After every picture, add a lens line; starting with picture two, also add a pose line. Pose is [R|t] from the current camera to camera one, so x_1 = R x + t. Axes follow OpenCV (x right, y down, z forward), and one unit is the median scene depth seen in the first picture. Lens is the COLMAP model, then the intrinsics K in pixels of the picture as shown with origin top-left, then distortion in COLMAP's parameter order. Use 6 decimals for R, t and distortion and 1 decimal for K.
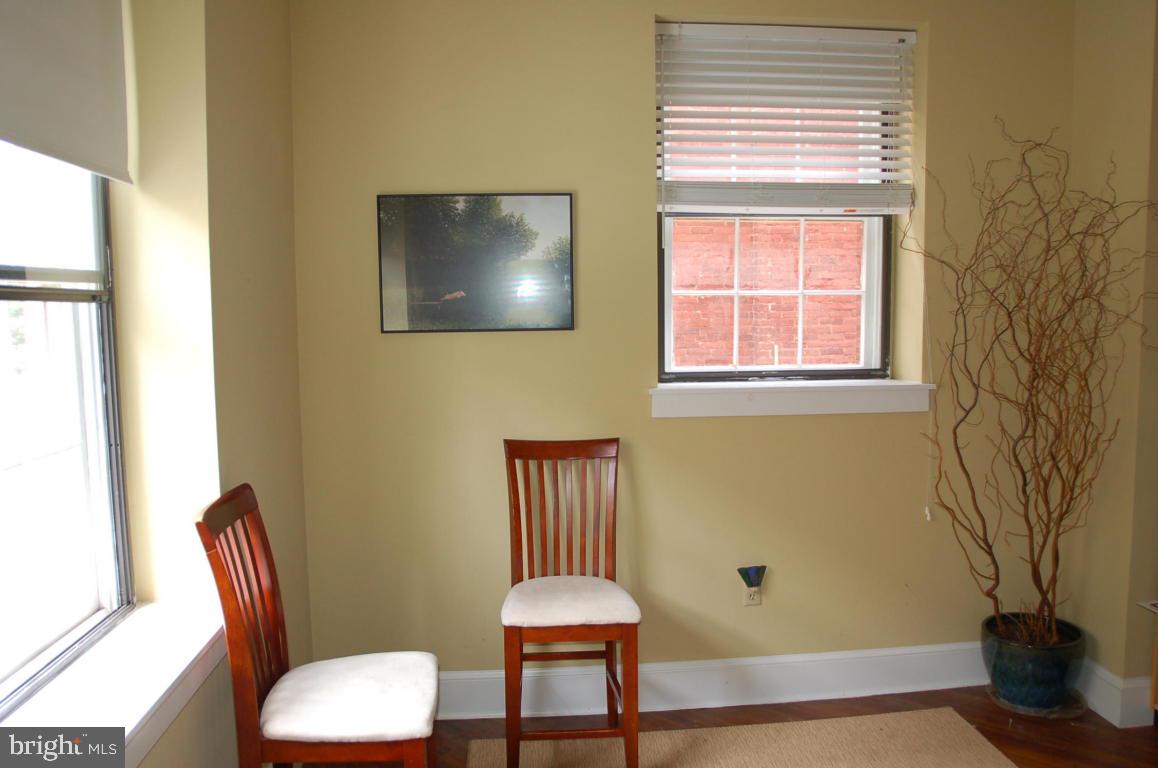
lens RADIAL K [[861.7, 0, 578.5], [0, 861.7, 383.9], [0, 0, 1]] dist [-0.094330, 0.047881]
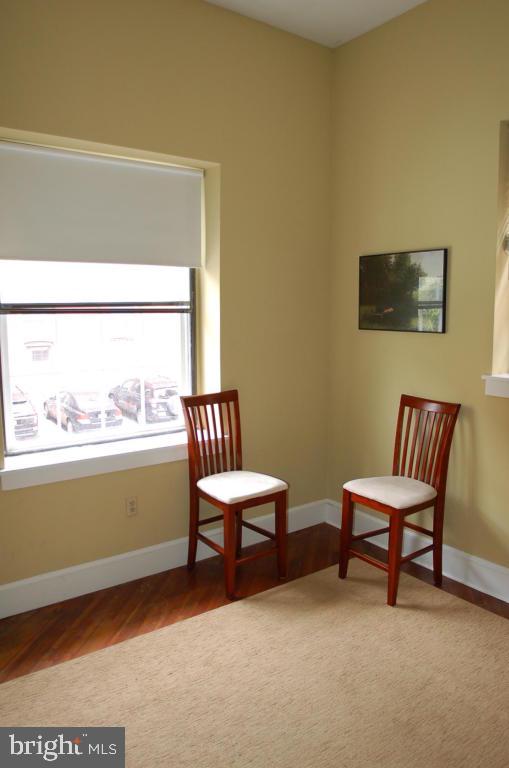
lens RADIAL K [[571.5, 0, 254.7], [0, 571.5, 385.8], [0, 0, 1]] dist [-0.094330, 0.047881]
pose [[0.535267, 0.128557, -0.834842, 0.722209], [-0.080238, 0.991620, 0.101254, -0.045039], [0.840863, 0.012789, 0.541097, 0.128658]]
